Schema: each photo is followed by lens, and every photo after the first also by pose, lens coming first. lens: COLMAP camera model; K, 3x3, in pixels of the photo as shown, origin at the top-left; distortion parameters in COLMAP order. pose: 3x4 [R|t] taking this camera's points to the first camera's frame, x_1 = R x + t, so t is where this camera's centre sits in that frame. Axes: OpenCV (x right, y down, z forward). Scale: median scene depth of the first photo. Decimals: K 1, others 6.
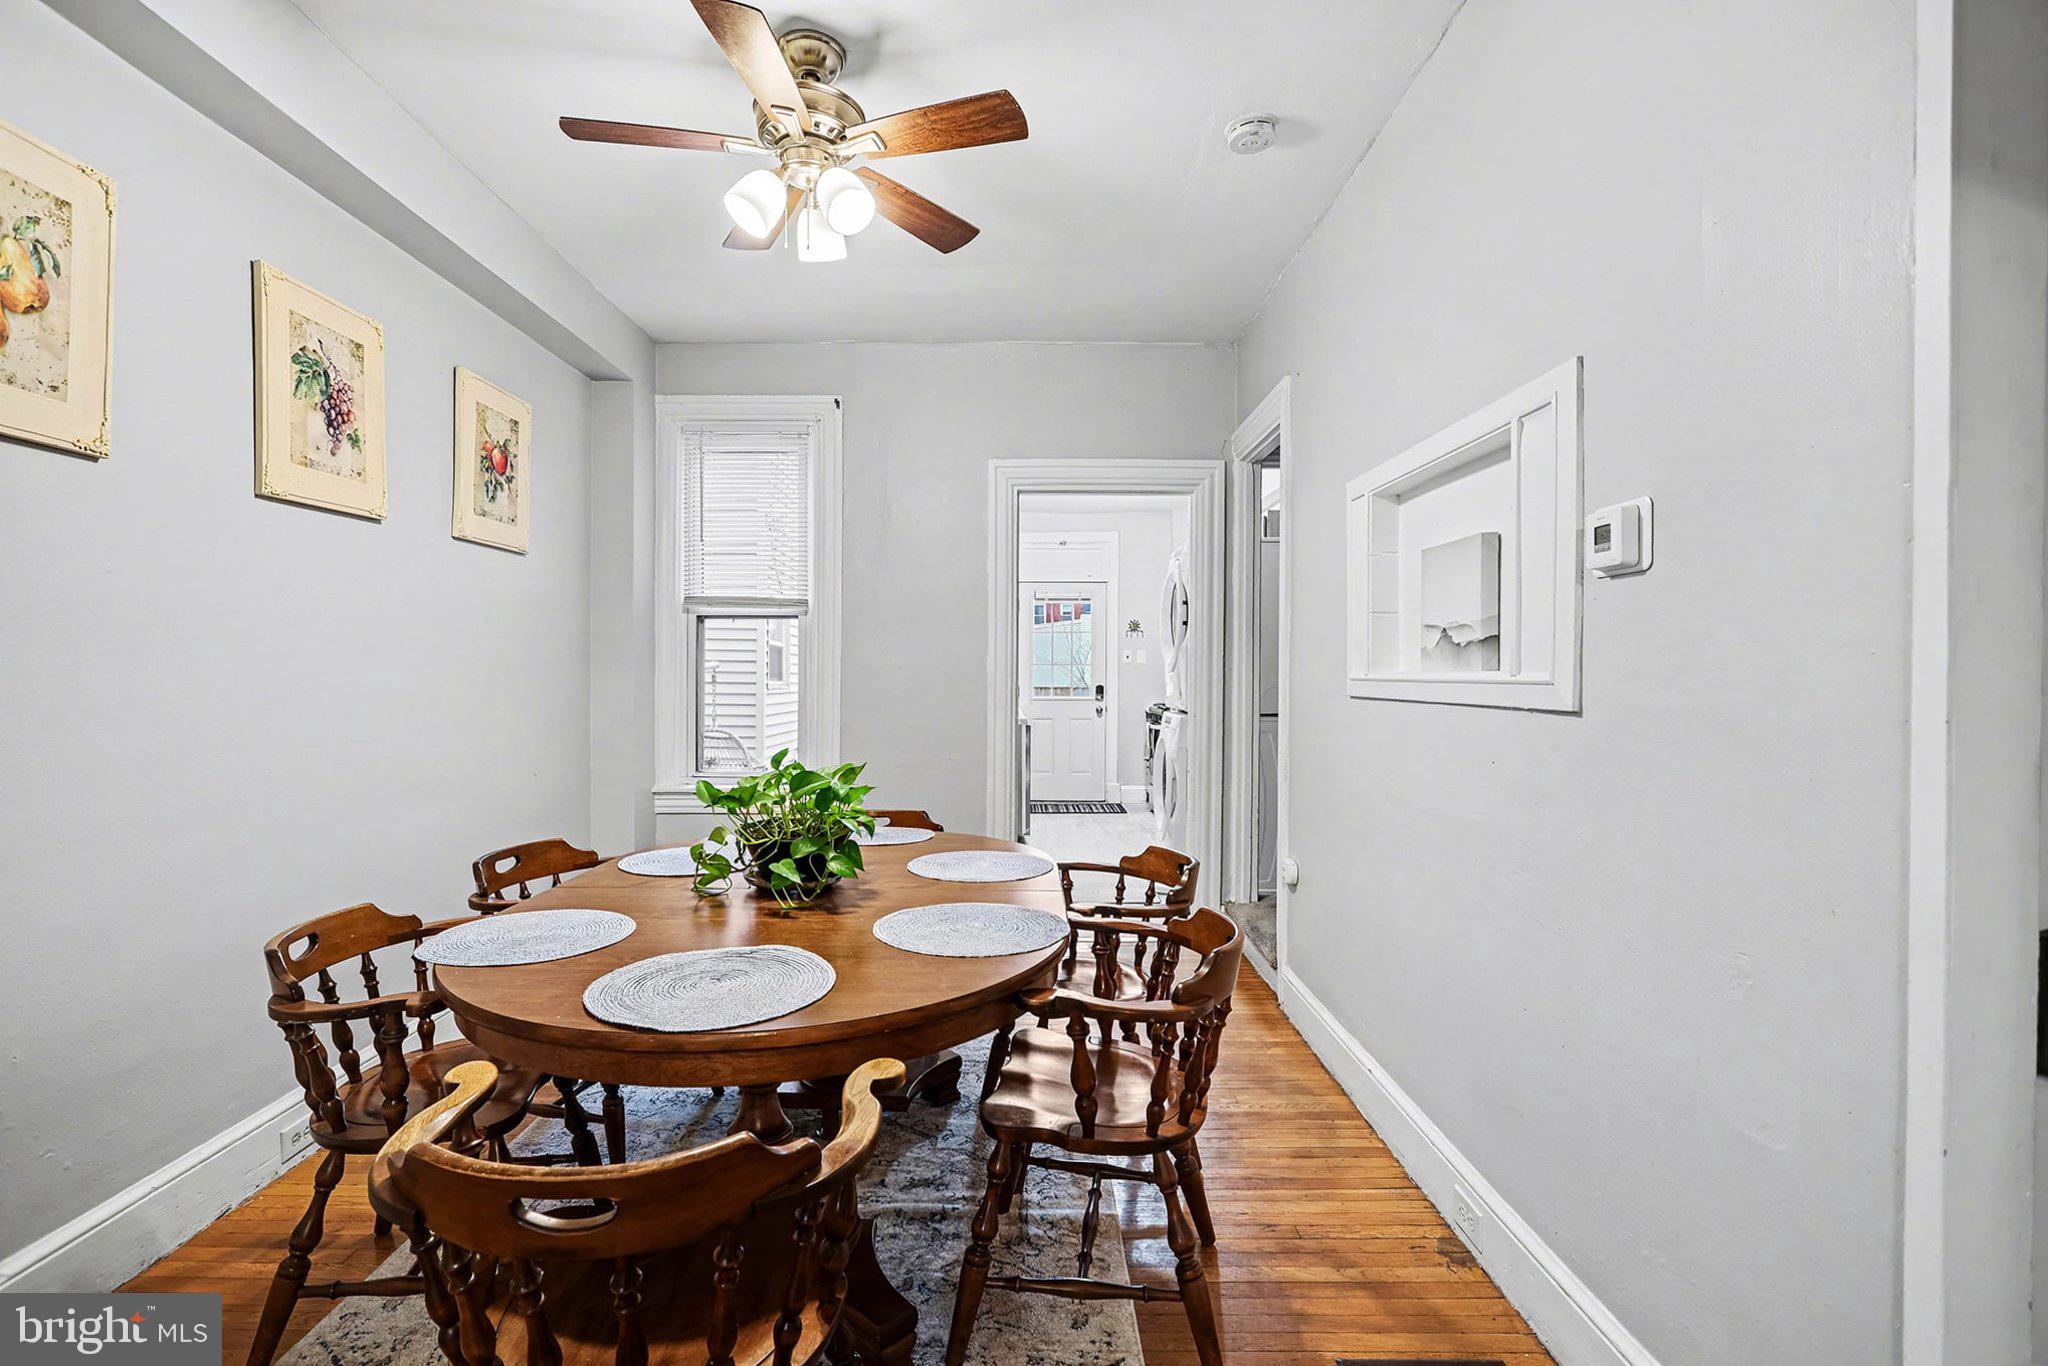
lens RADIAL K [[973.6, 0, 1002.9], [0, 973.6, 675.0], [0, 0, 1]] dist [-0.004666, 0.001832]
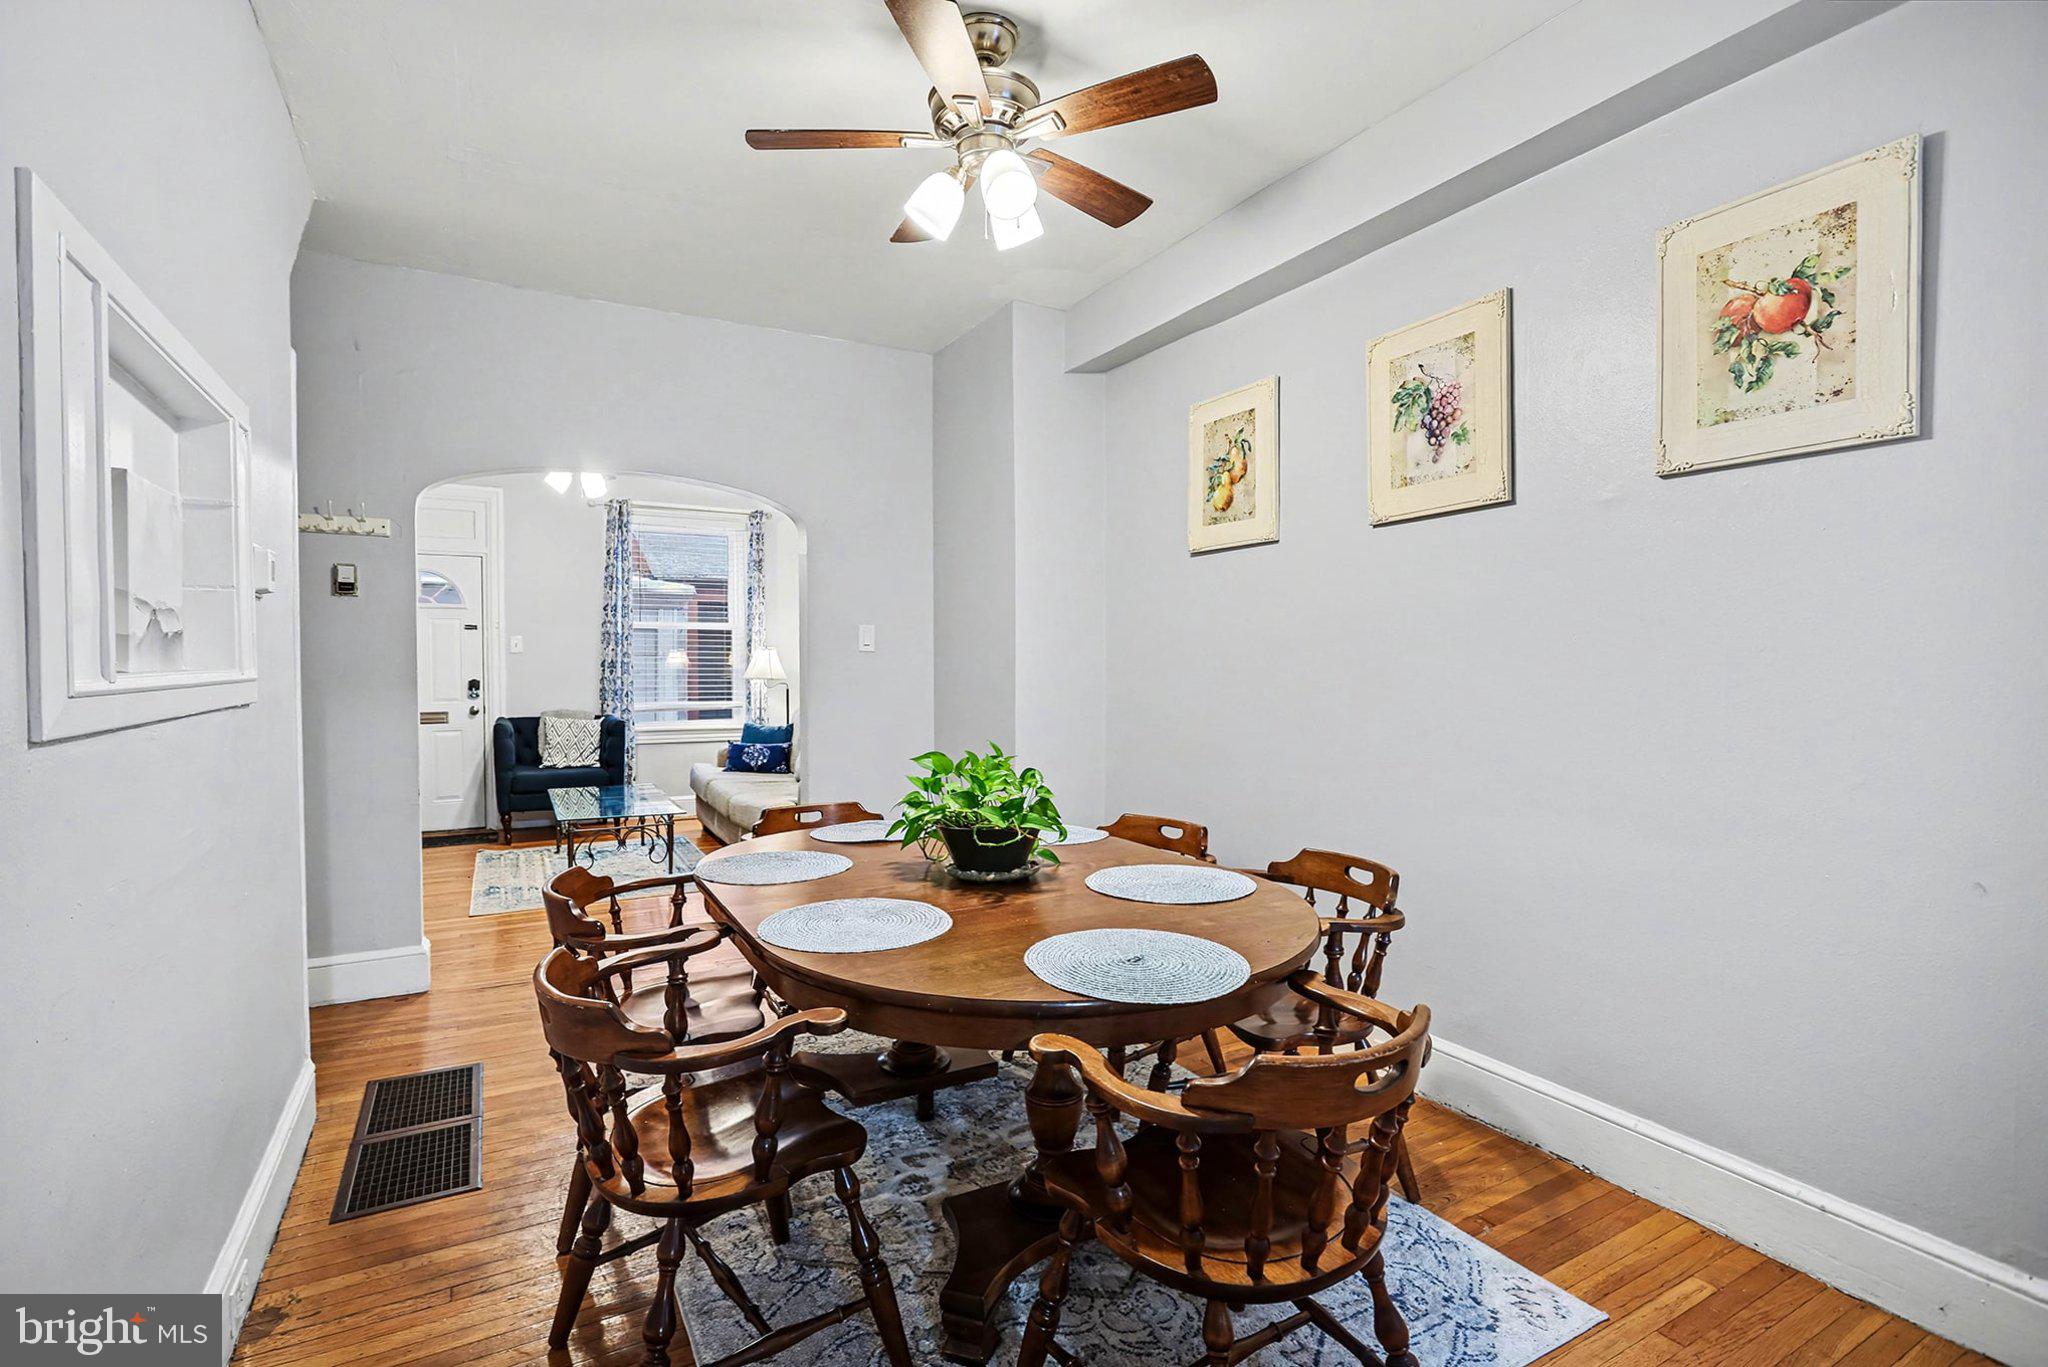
lens RADIAL K [[973.6, 0, 1007.2], [0, 973.6, 676.5], [0, 0, 1]] dist [-0.004666, 0.001832]
pose [[-0.877485, 0.008790, -0.479523, 0.227246], [-0.000211, 0.999825, 0.018715, -0.012112], [0.479604, 0.016524, -0.877330, 1.673869]]
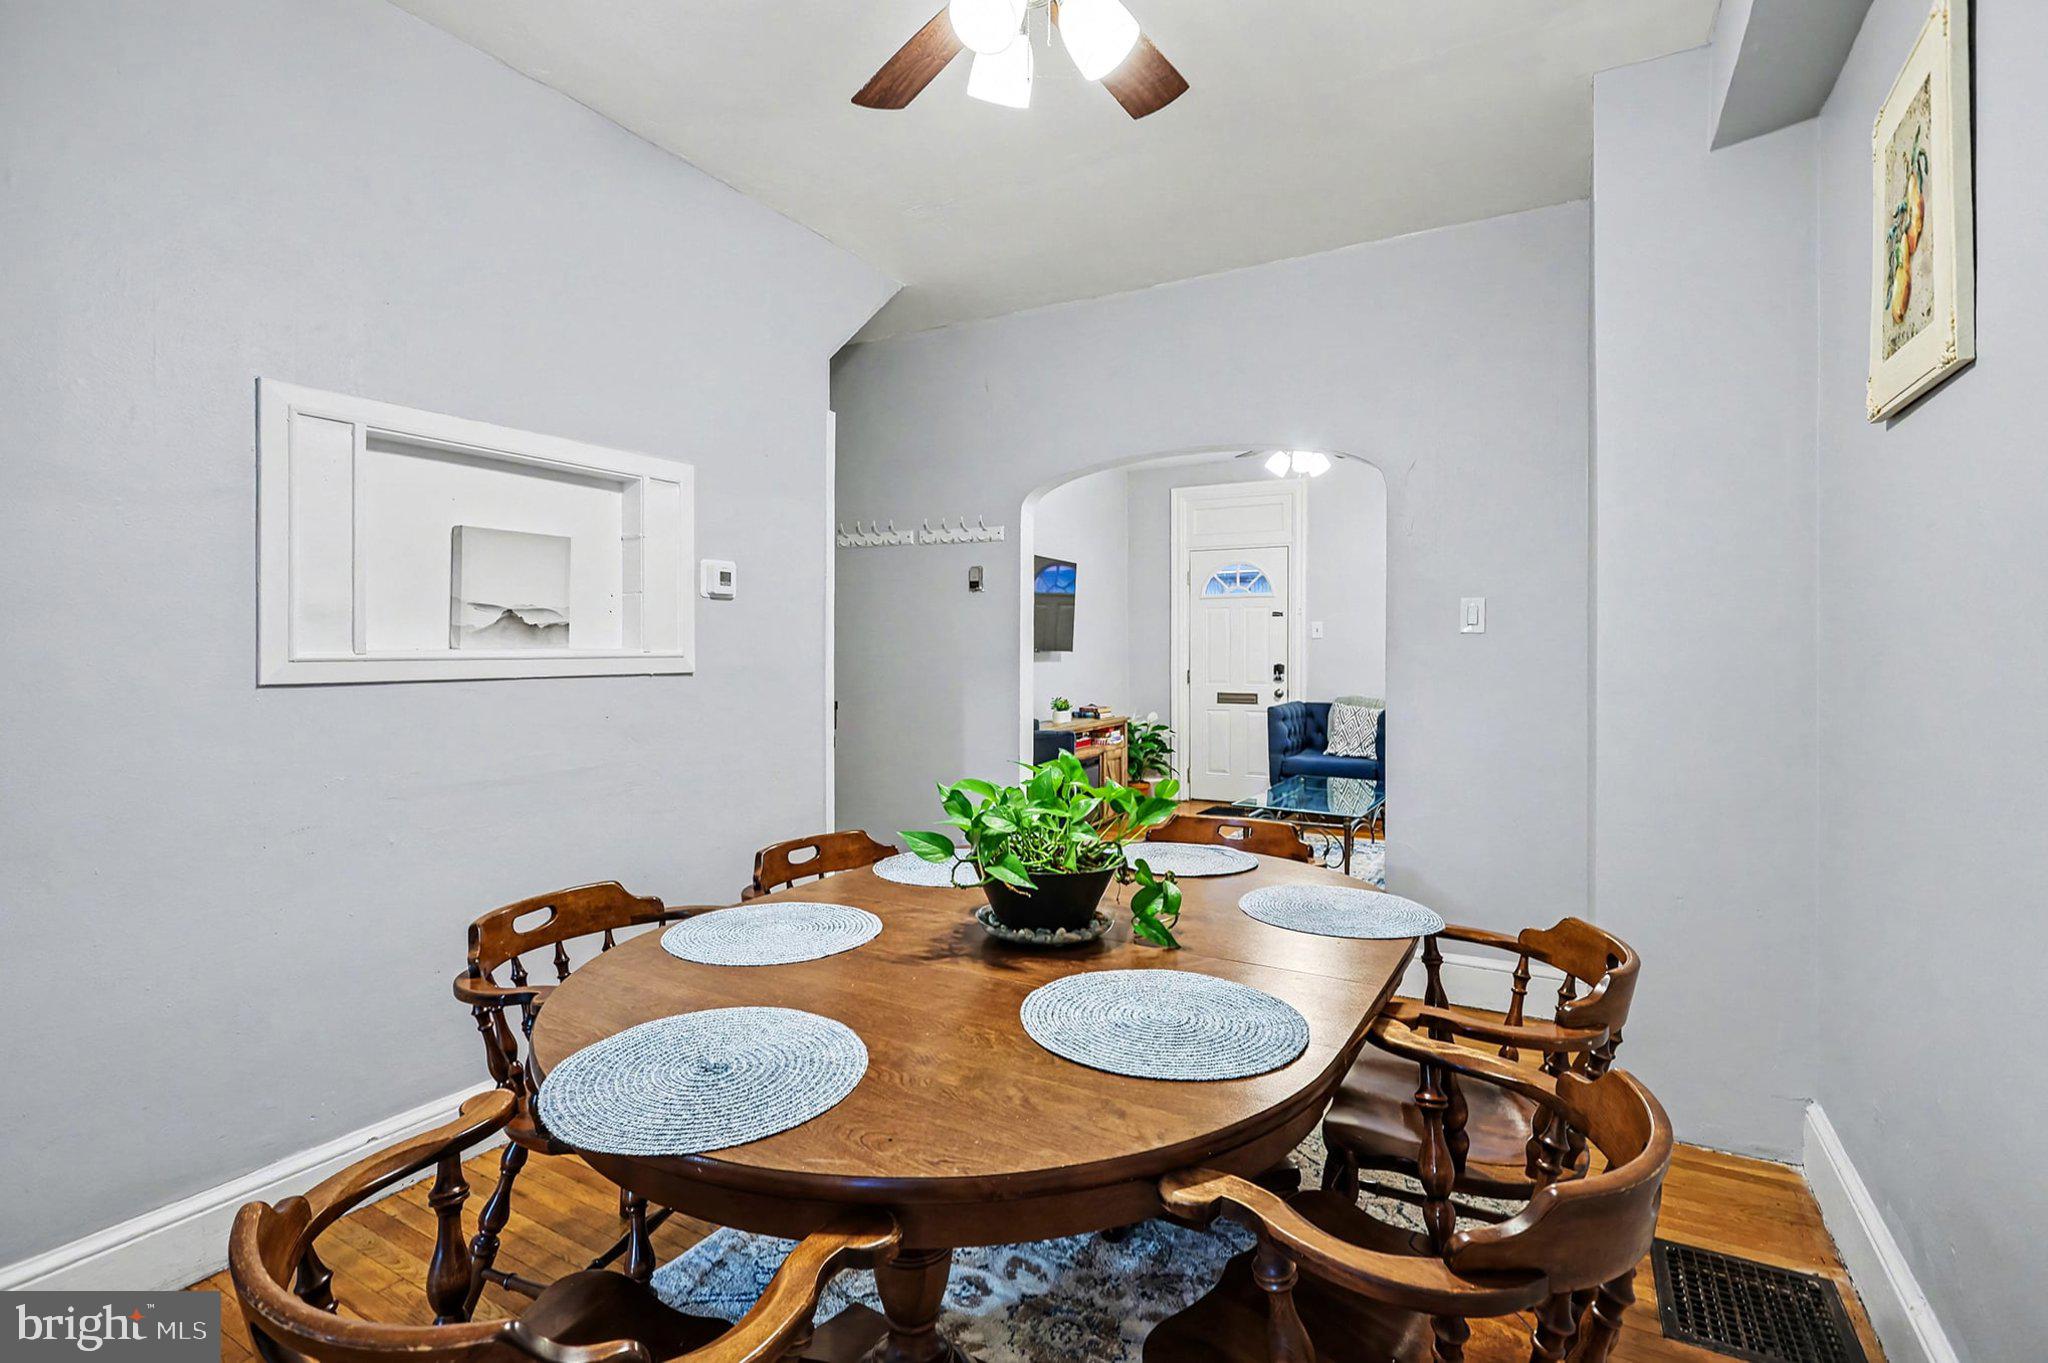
lens RADIAL K [[973.6, 0, 971.5], [0, 973.6, 651.7], [0, 0, 1]] dist [-0.004666, 0.001832]
pose [[-0.854991, -0.004175, 0.518626, -0.492906], [-0.000467, 0.999973, 0.007281, -0.008403], [-0.518642, 0.005984, -0.854970, 1.473602]]
